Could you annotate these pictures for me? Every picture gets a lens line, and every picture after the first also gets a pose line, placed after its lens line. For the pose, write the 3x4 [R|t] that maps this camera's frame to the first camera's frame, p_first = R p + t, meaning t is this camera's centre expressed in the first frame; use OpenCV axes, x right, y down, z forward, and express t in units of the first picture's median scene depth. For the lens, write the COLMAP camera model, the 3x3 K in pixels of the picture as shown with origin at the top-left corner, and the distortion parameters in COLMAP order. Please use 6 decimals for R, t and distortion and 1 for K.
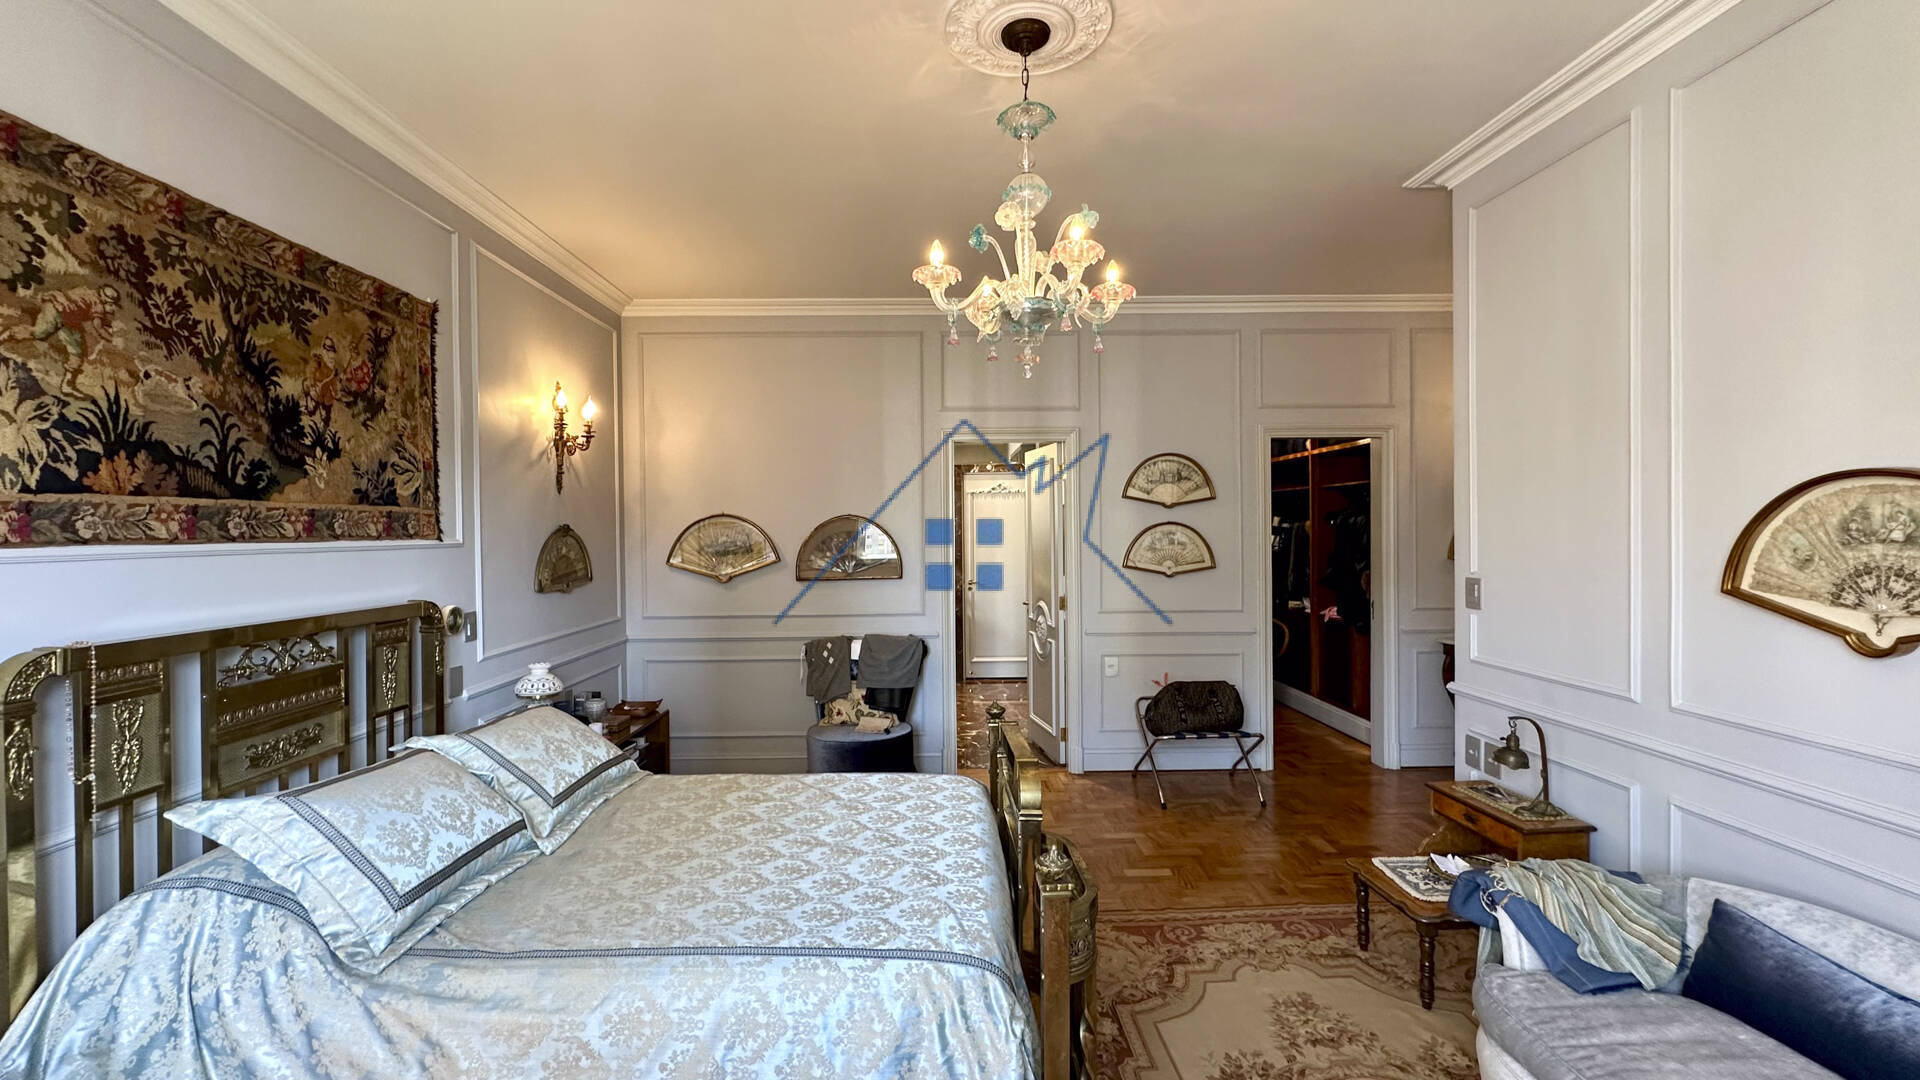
lens RADIAL K [[794.4, 0, 945.2], [0, 794.4, 538.8], [0, 0, 1]] dist [-0.000527, 0.000145]
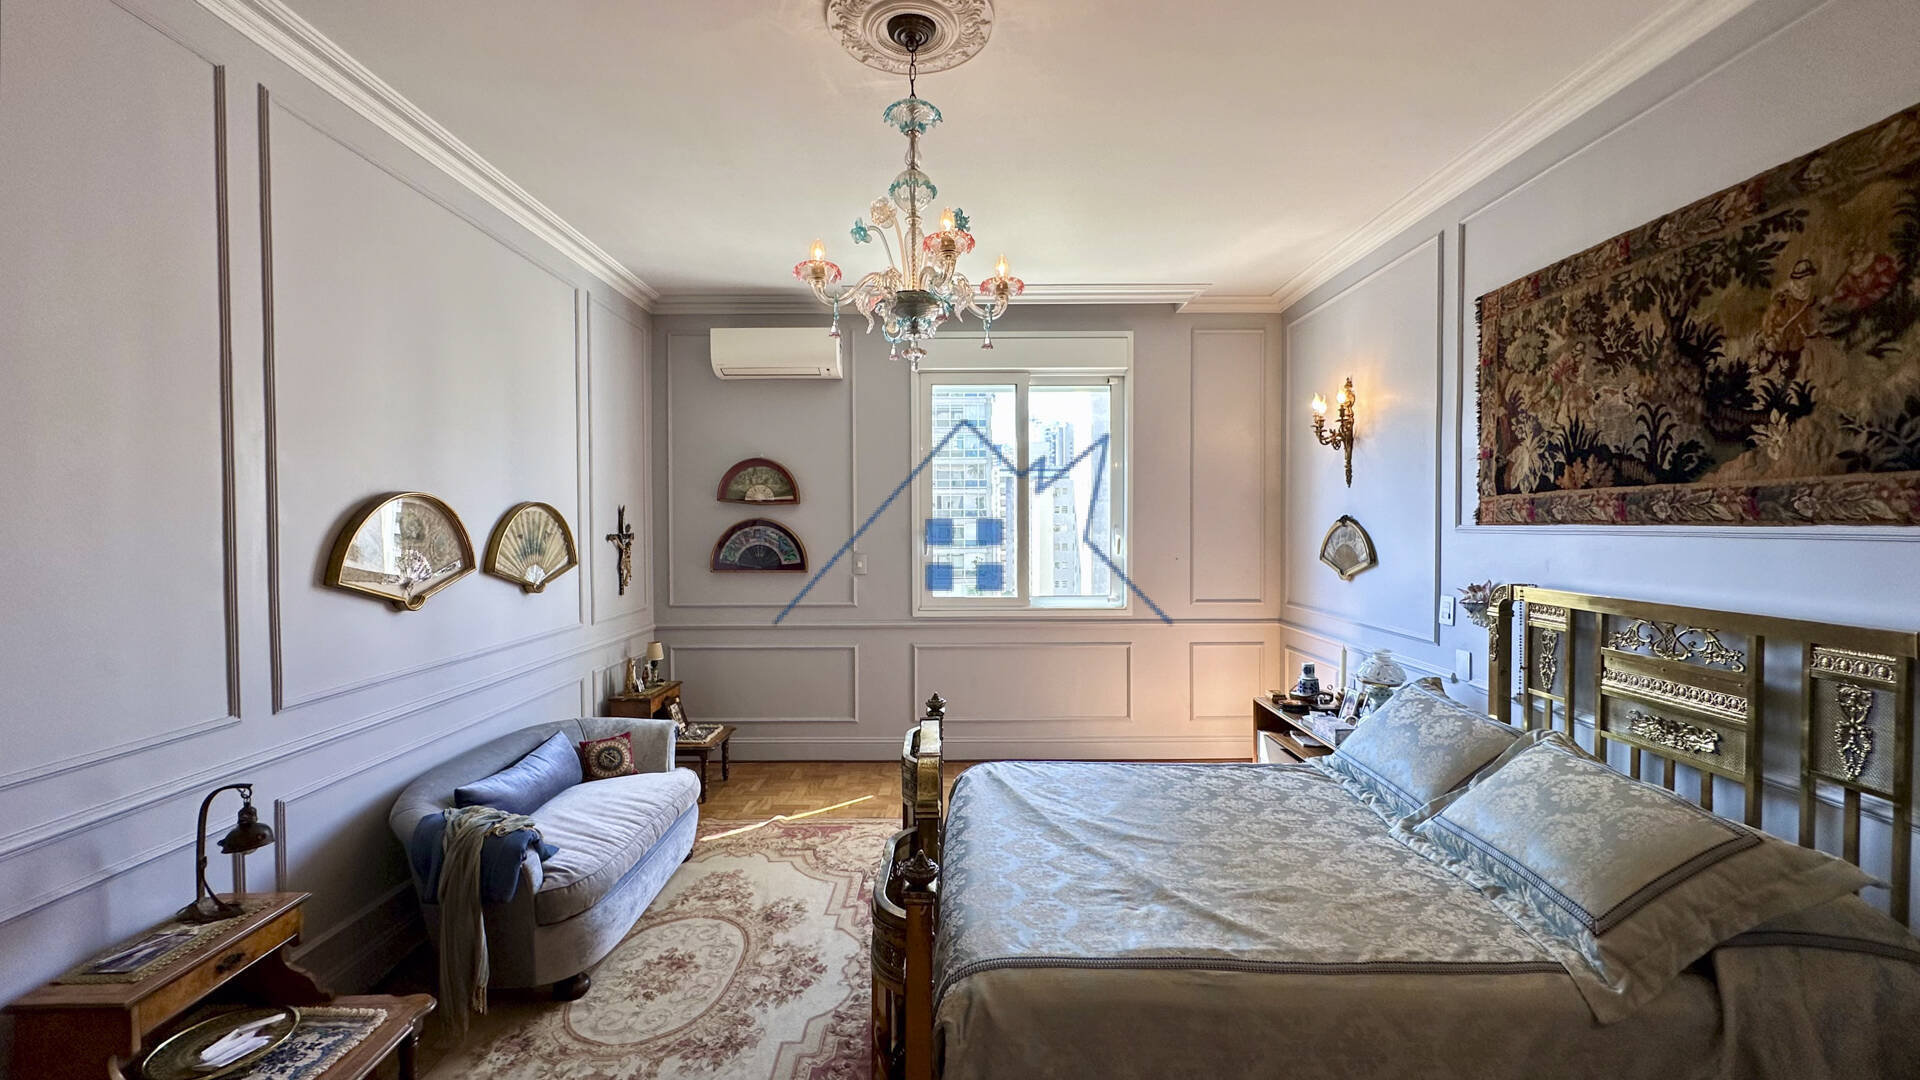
lens RADIAL K [[765.8, 0, 960.0], [0, 765.8, 540.0], [0, 0, 1]] dist [-0.002048, 0.000439]
pose [[-0.999849, 0.014274, 0.009902, 0.040293], [0.014600, 0.999329, 0.033603, -0.022691], [-0.009416, 0.033743, -0.999386, 2.013939]]
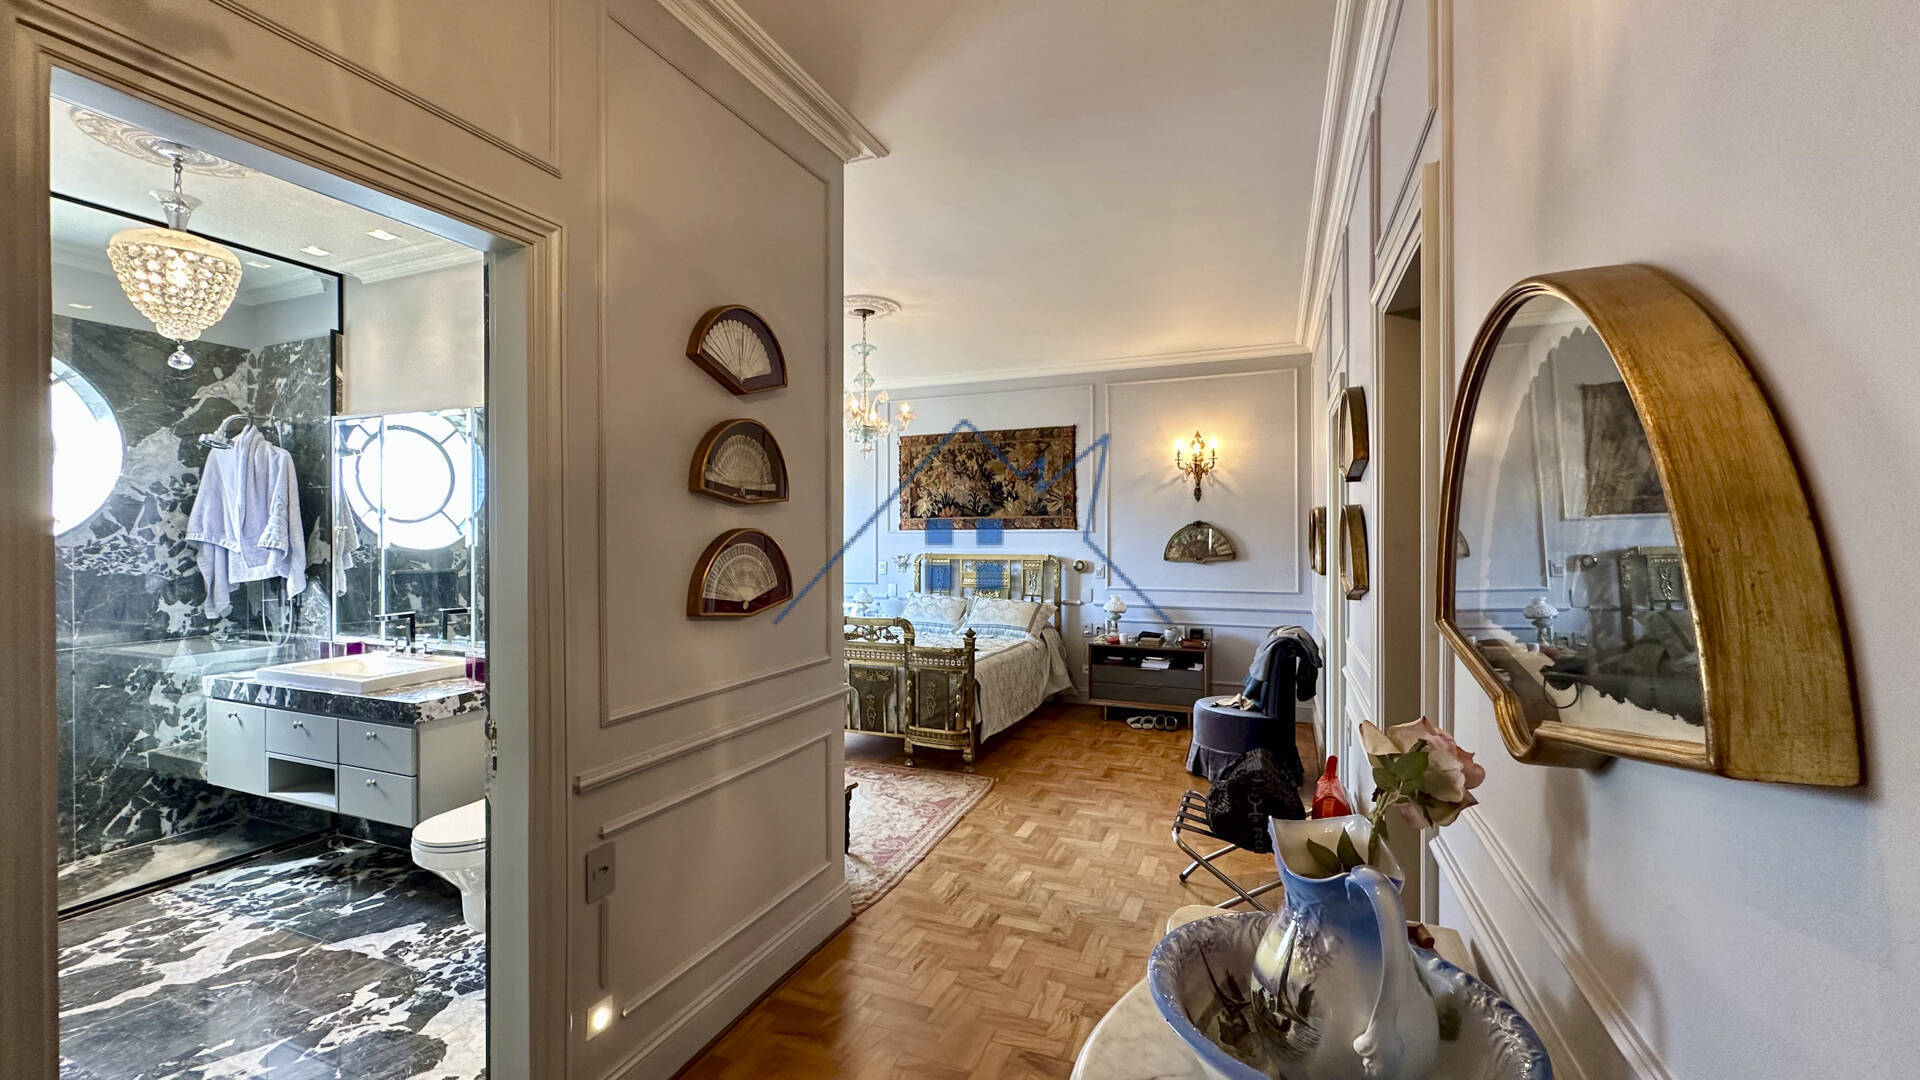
lens RADIAL K [[765.8, 0, 960.0], [0, 765.8, 540.0], [0, 0, 1]] dist [-0.002048, 0.000439]
pose [[-0.389204, 0.014805, -0.921033, 2.083237], [-0.003819, 0.999836, 0.017686, -0.008207], [0.921144, 0.010401, -0.389084, 2.160042]]
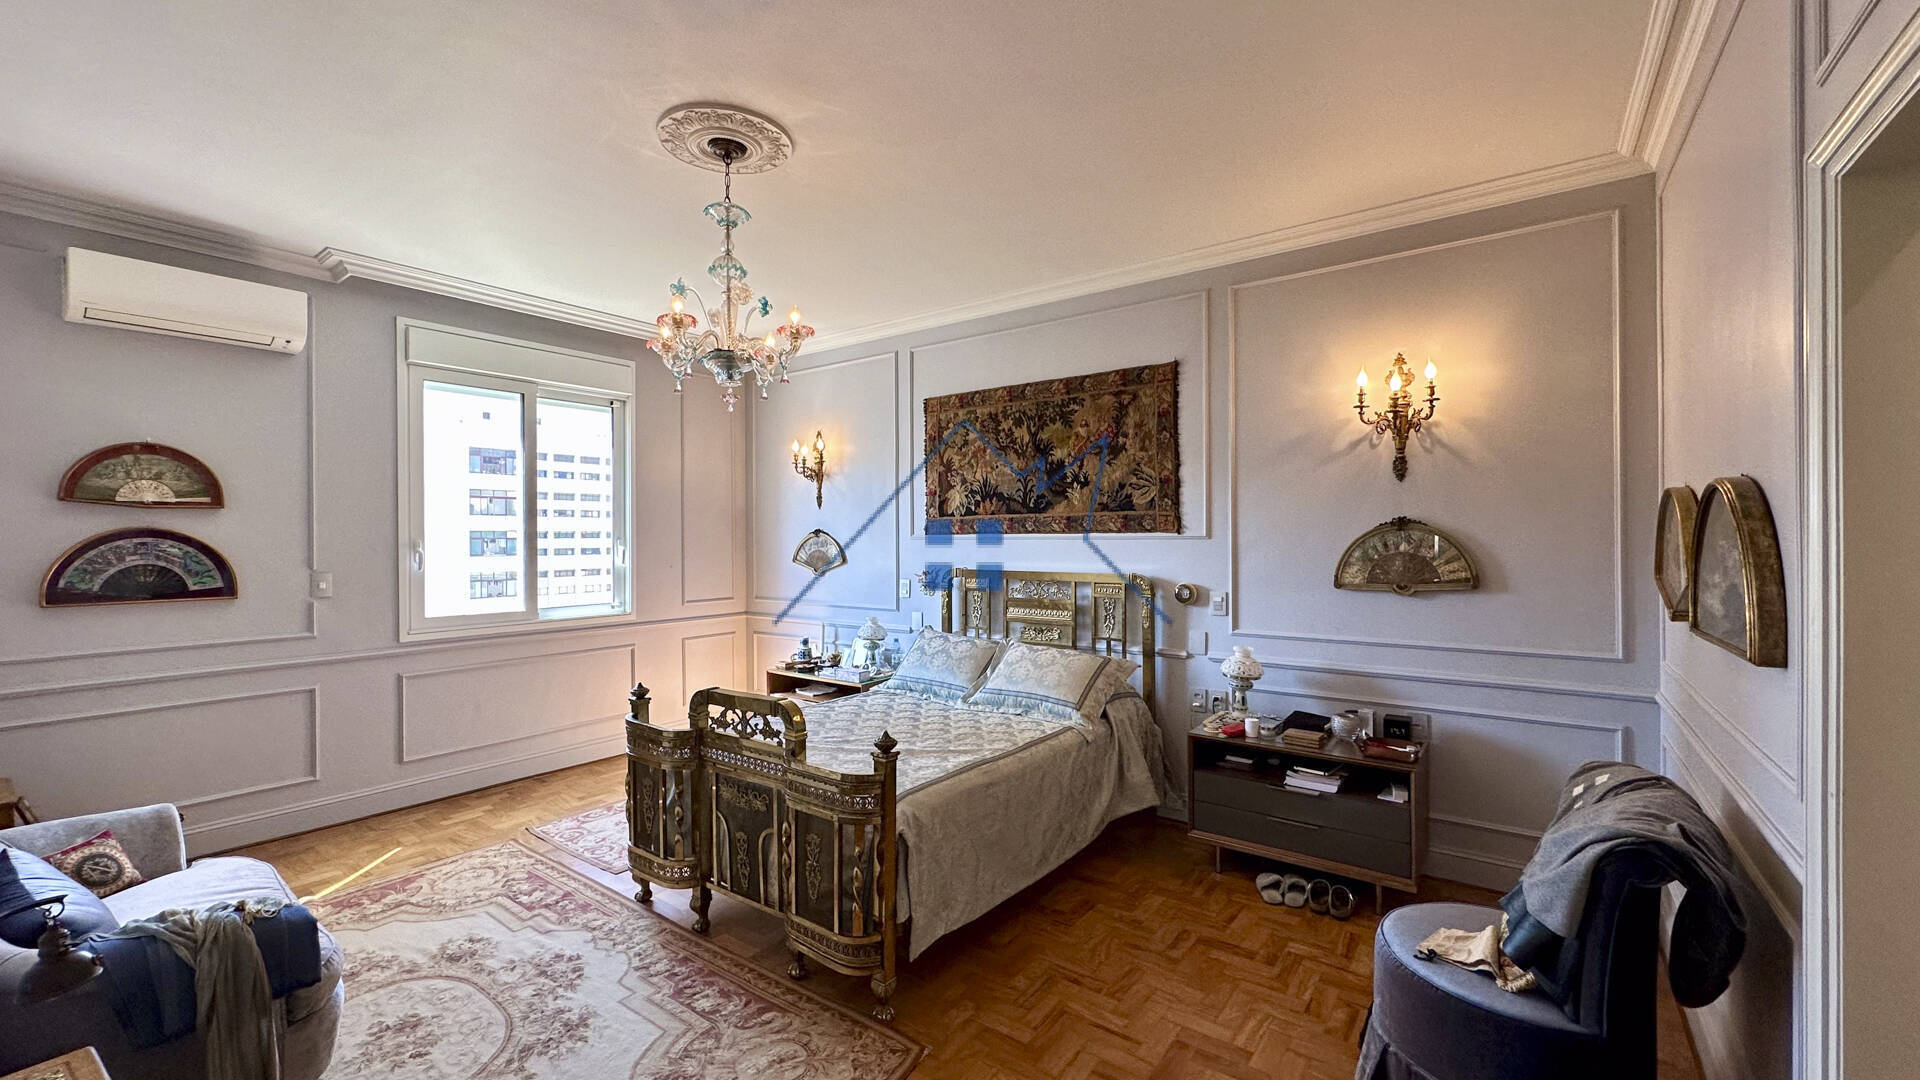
lens RADIAL K [[765.8, 0, 960.0], [0, 765.8, 540.0], [0, 0, 1]] dist [-0.002048, 0.000439]
pose [[-0.602458, 0.016692, -0.797976, 0.890121], [0.002756, 0.999819, 0.018834, -0.017543], [0.798146, 0.009148, -0.602395, 2.088664]]
